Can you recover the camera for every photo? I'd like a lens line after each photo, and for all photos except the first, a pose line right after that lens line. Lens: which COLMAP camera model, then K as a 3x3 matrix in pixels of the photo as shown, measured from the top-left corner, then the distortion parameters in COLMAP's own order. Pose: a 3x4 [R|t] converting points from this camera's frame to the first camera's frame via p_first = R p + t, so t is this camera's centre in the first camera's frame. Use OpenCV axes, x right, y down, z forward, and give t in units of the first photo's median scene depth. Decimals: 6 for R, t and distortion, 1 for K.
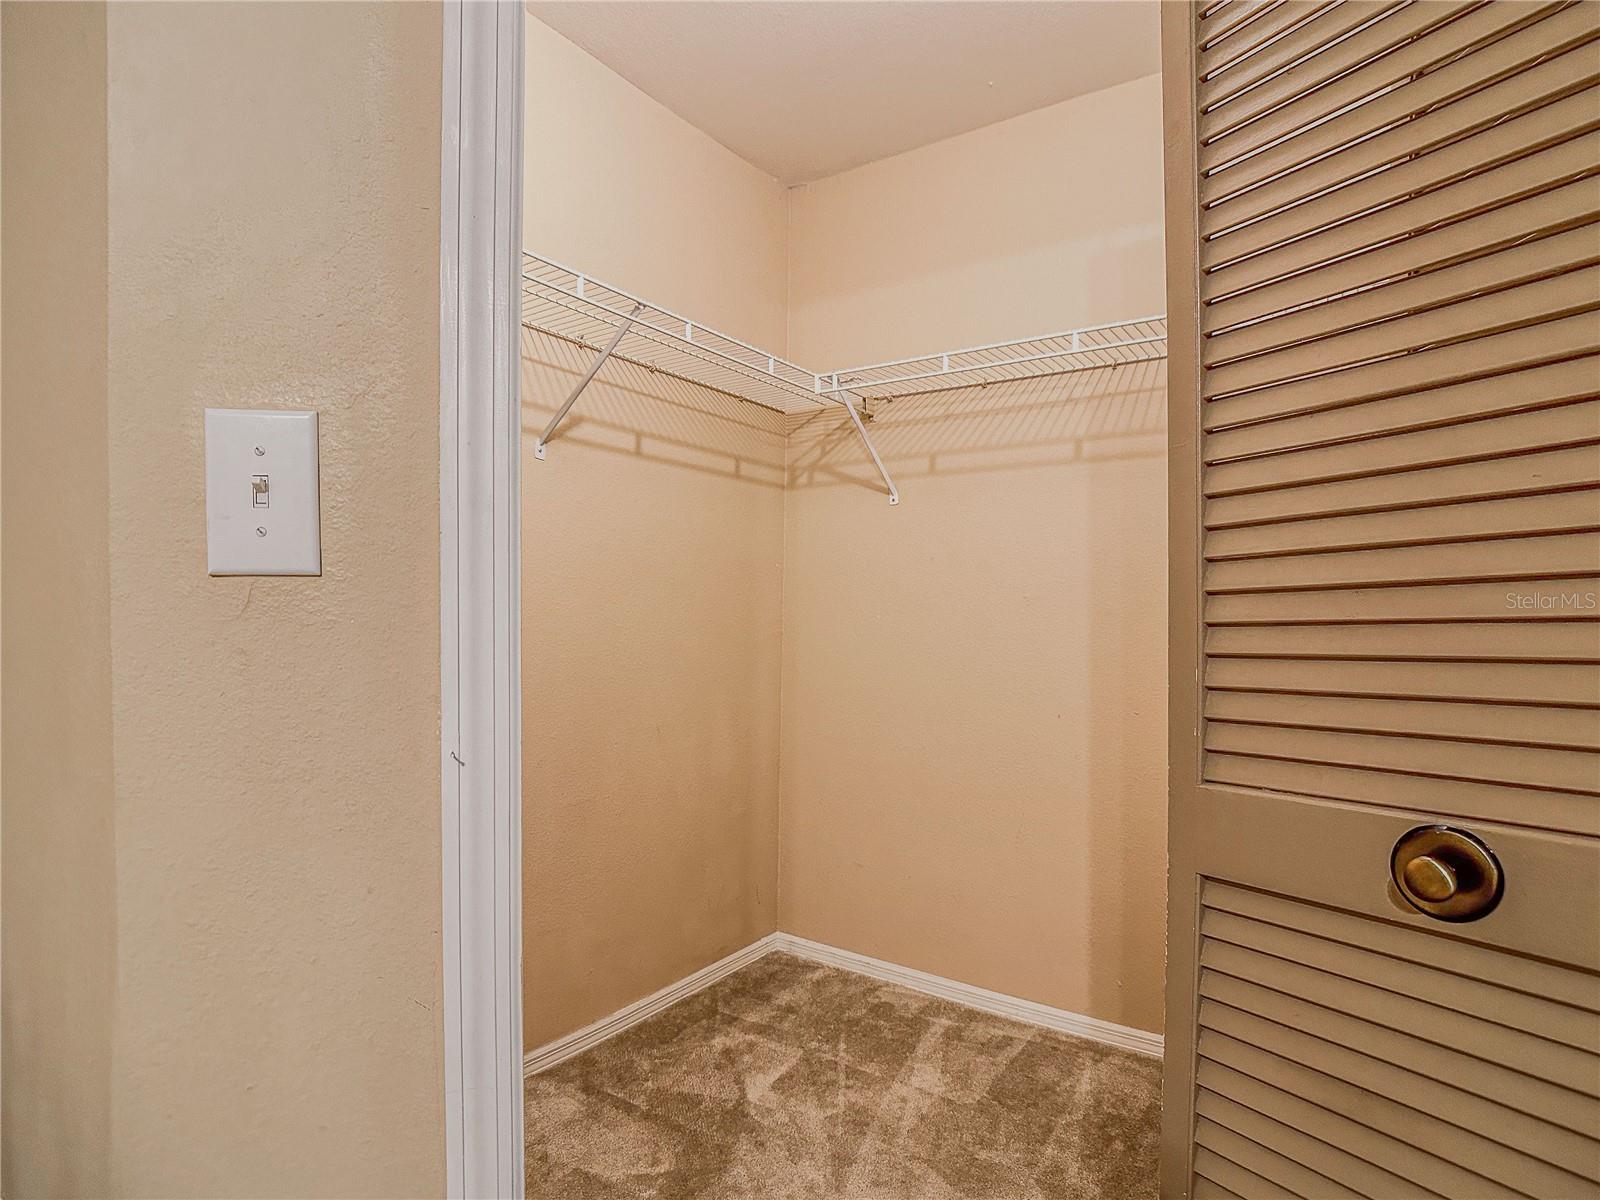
lens RADIAL K [[865.7, 0, 837.5], [0, 865.7, 597.4], [0, 0, 1]] dist [-0.049529, 0.017407]
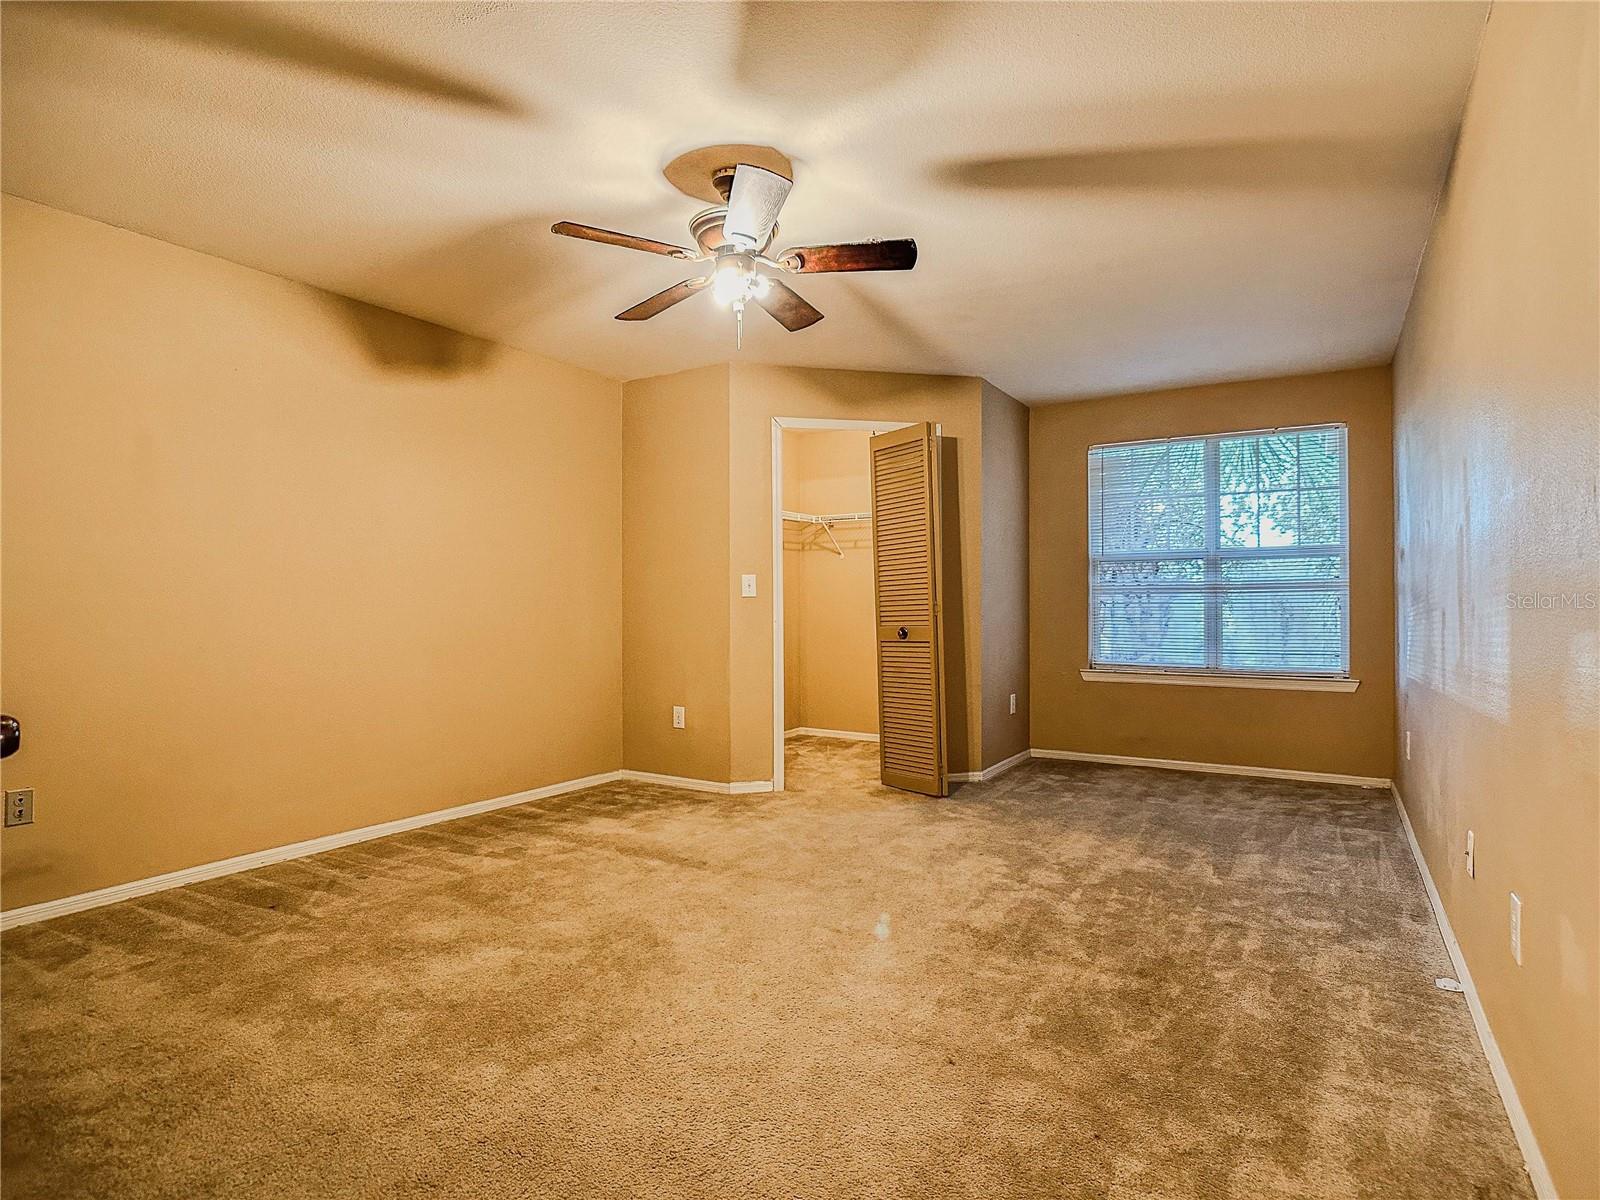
lens RADIAL K [[865.7, 0, 837.5], [0, 865.7, 597.4], [0, 0, 1]] dist [-0.049529, 0.017407]
pose [[0.999575, -0.021199, 0.019987, -0.006834], [0.020988, 0.999722, 0.010722, -0.062520], [-0.020209, -0.010298, 0.999743, -4.955460]]
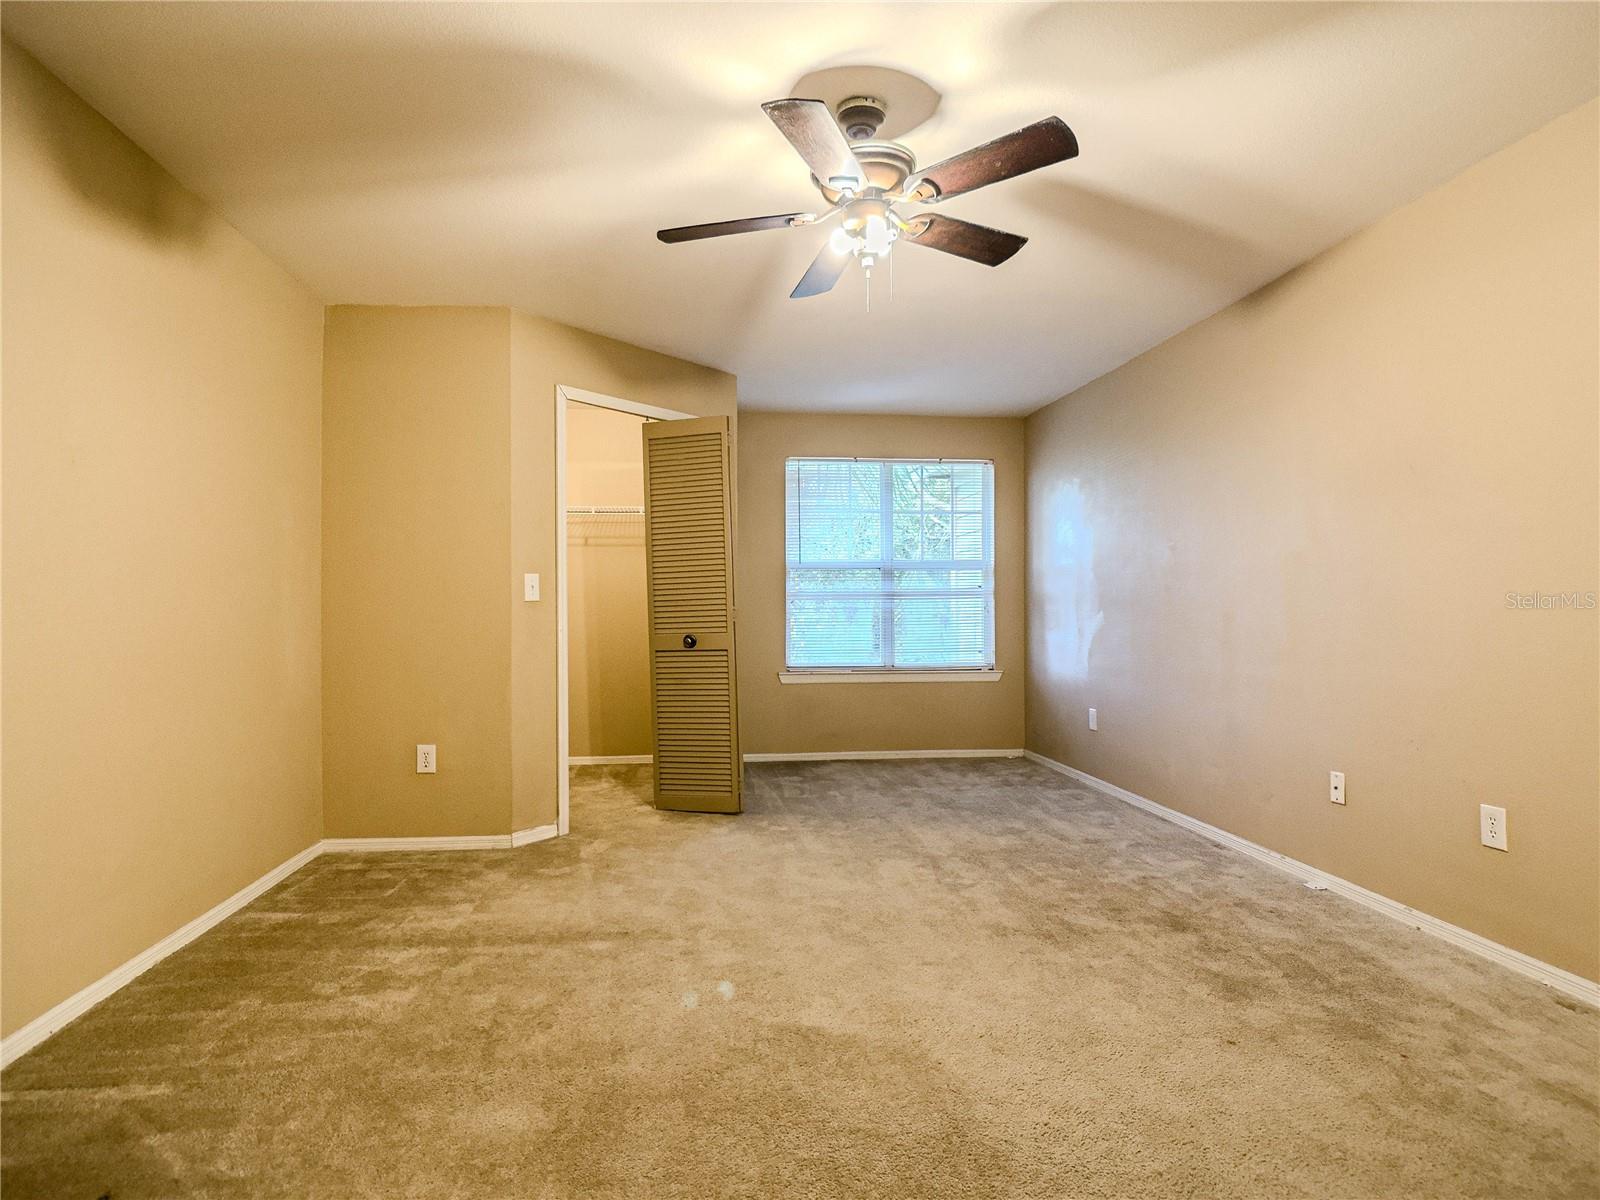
lens RADIAL K [[856.8, 0, 806.1], [0, 856.8, 598.4], [0, 0, 1]] dist [-0.049889, 0.022818]
pose [[0.781562, -0.014553, 0.623657, -2.152399], [0.006183, 0.999859, 0.015582, -0.093021], [-0.623796, -0.008322, 0.781542, -3.752845]]
